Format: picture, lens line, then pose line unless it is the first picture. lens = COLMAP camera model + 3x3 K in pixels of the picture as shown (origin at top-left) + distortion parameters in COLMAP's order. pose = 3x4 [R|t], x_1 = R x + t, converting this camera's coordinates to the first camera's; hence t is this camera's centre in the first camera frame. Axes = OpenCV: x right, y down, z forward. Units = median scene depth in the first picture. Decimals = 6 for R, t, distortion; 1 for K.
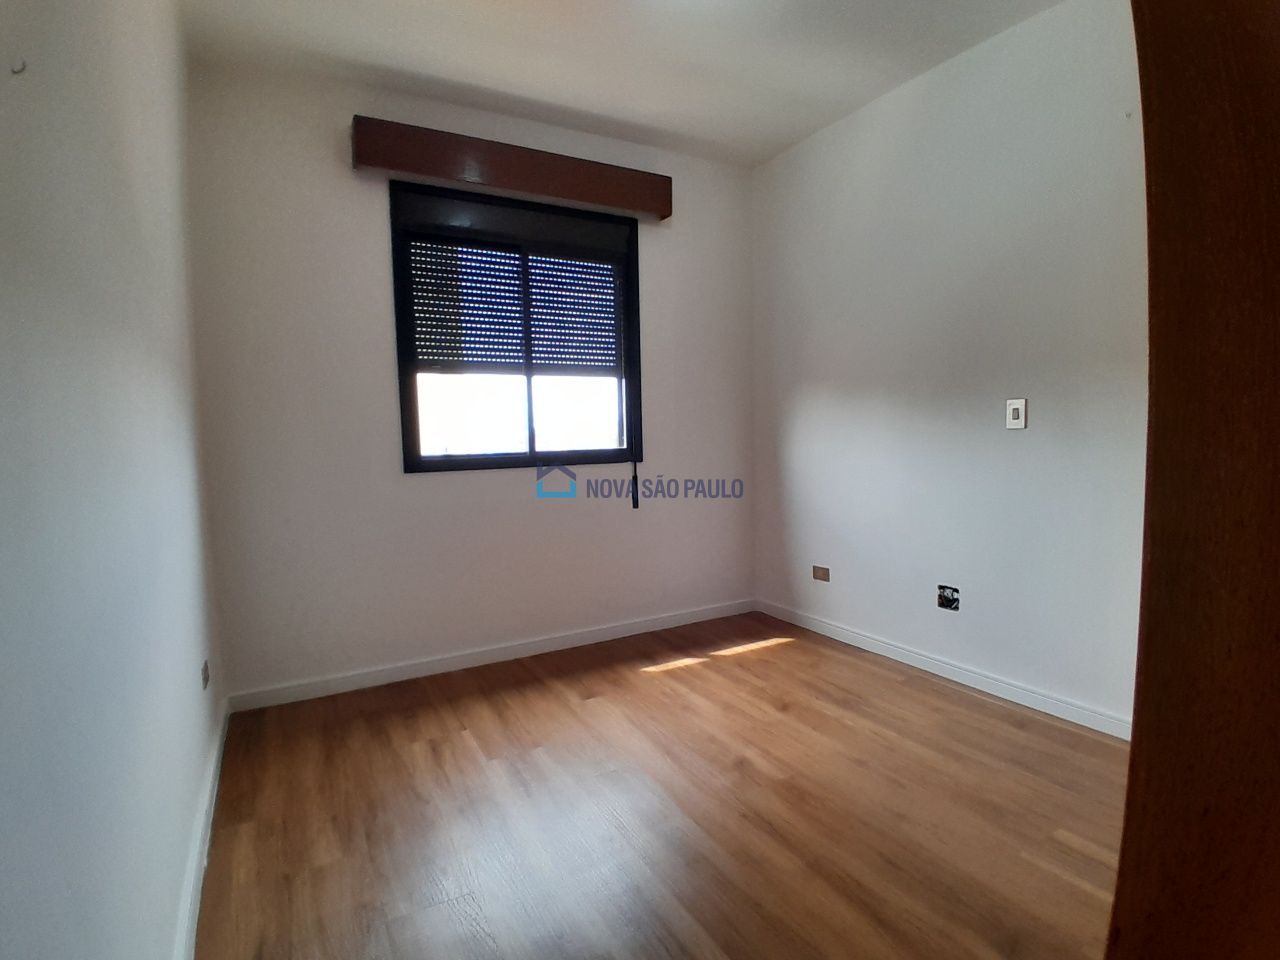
lens RADIAL K [[638.9, 0, 637.1], [0, 638.9, 487.3], [0, 0, 1]] dist [-0.000929, -0.043142]
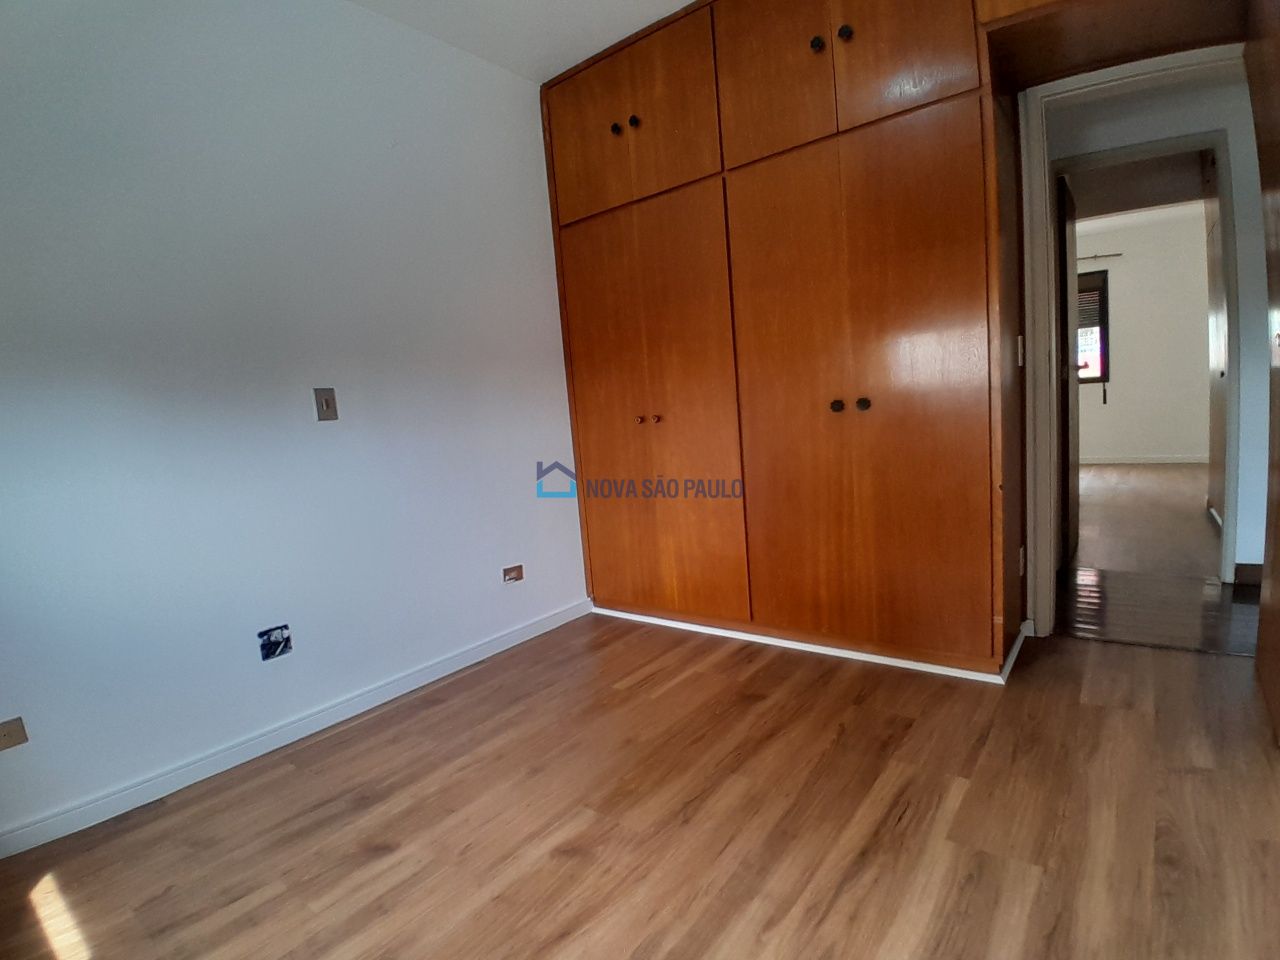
lens RADIAL K [[638.9, 0, 637.1], [0, 638.9, 487.3], [0, 0, 1]] dist [-0.000929, -0.043142]
pose [[-0.393804, -0.049379, 0.917867, -0.436914], [0.166697, 0.978162, 0.124143, -0.037555], [-0.903953, 0.201893, -0.376973, 0.972645]]
